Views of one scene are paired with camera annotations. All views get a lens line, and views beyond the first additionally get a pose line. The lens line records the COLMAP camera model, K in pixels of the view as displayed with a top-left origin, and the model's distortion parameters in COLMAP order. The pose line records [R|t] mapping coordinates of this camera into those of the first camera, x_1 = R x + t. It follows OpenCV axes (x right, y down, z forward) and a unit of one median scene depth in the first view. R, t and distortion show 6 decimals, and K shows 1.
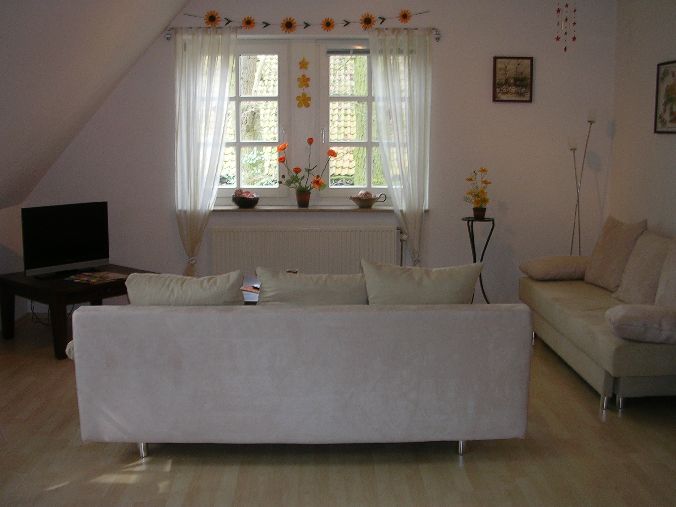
lens RADIAL K [[781.4, 0, 337.8], [0, 781.4, 269.6], [0, 0, 1]] dist [-0.156640, 0.056401]
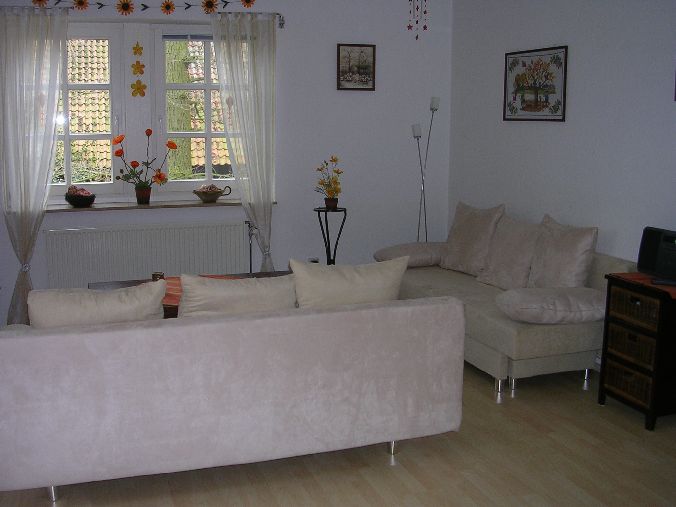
lens RADIAL K [[781.4, 0, 337.8], [0, 781.4, 269.6], [0, 0, 1]] dist [-0.156640, 0.056401]
pose [[0.952199, -0.056305, 0.300243, -0.110174], [0.052036, 0.998398, 0.022203, -0.010417], [-0.301013, -0.005518, 0.953604, 0.054460]]
